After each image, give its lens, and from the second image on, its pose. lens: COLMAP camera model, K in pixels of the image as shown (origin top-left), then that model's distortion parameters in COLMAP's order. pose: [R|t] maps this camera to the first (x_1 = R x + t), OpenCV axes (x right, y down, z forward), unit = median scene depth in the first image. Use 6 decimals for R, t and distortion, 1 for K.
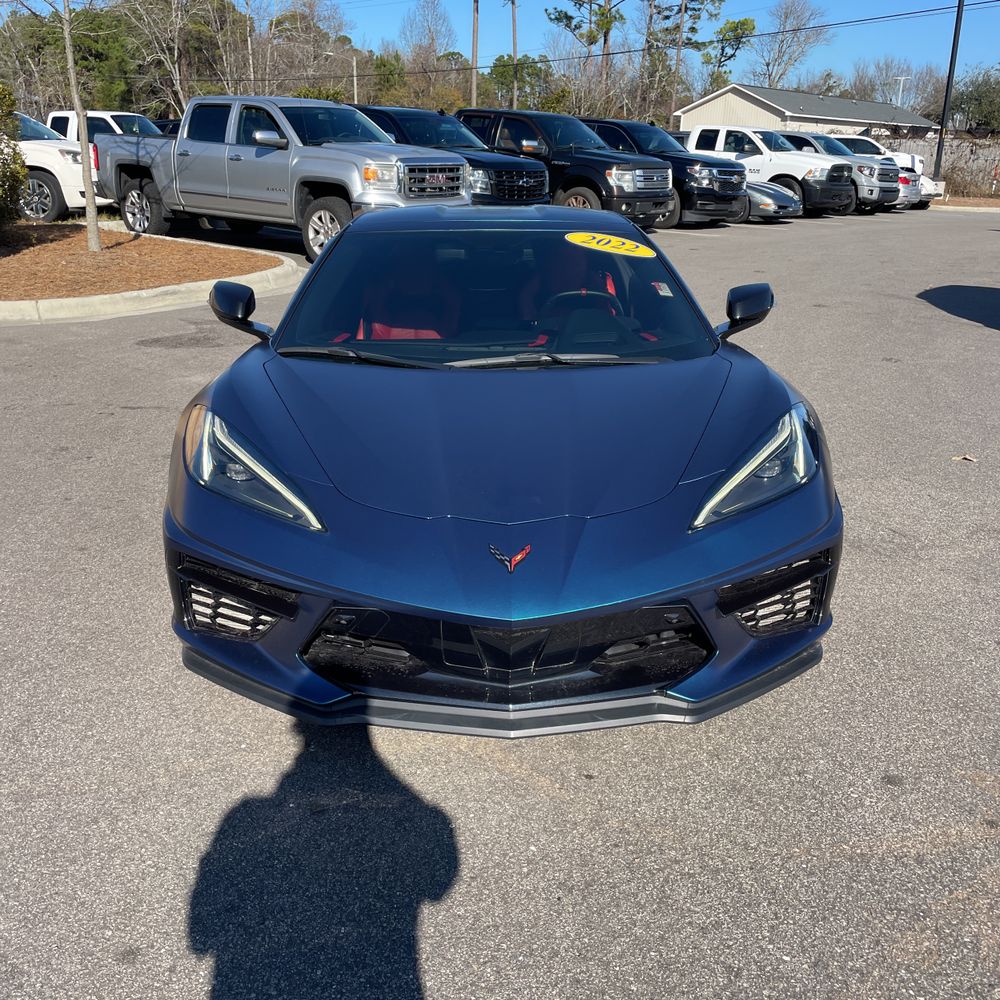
lens RADIAL K [[1020.2, 0, 494.7], [0, 1020.2, 495.5], [0, 0, 1]] dist [0.092239, -0.135455]
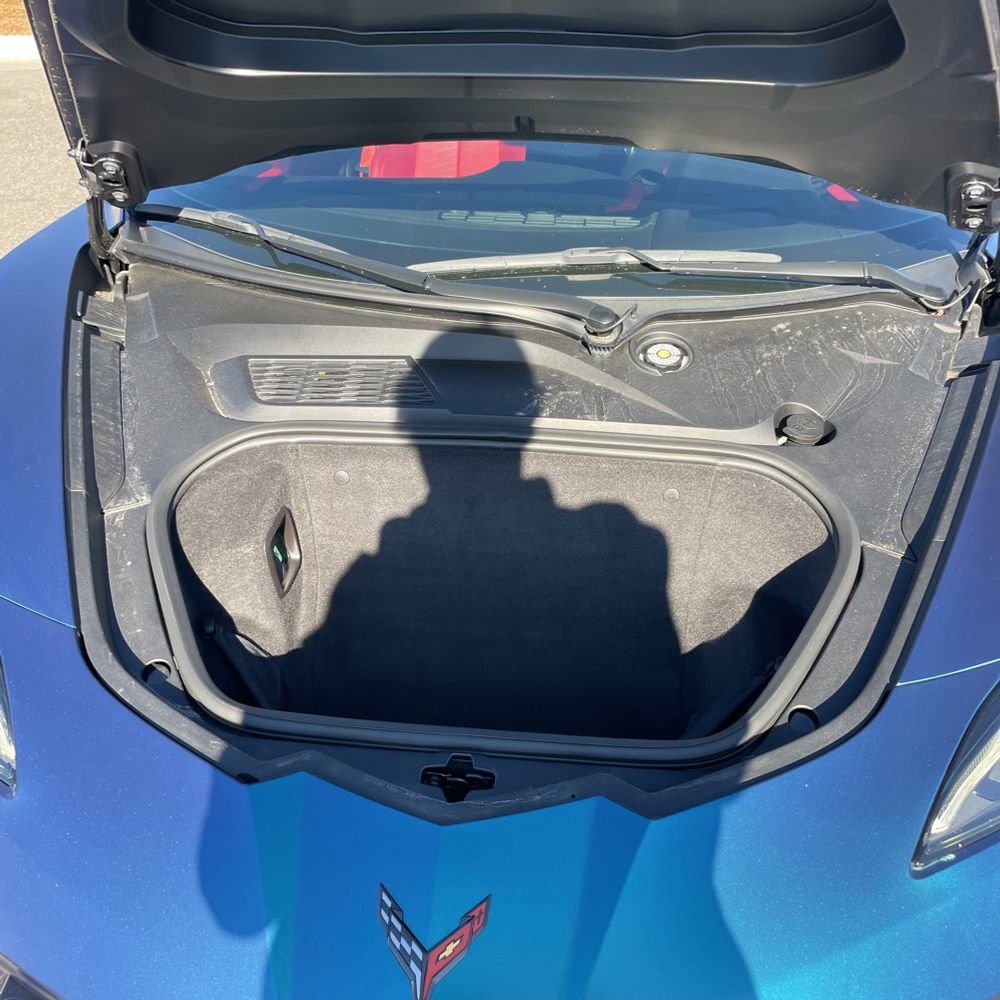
lens RADIAL K [[1009.8, 0, 516.2], [0, 1009.8, 499.5], [0, 0, 1]] dist [0.087983, -0.121631]
pose [[0.992226, 0.065186, -0.106011, 0.012682], [-0.036345, 0.966490, 0.254118, -0.032570], [0.119023, -0.248289, 0.961346, 0.112456]]
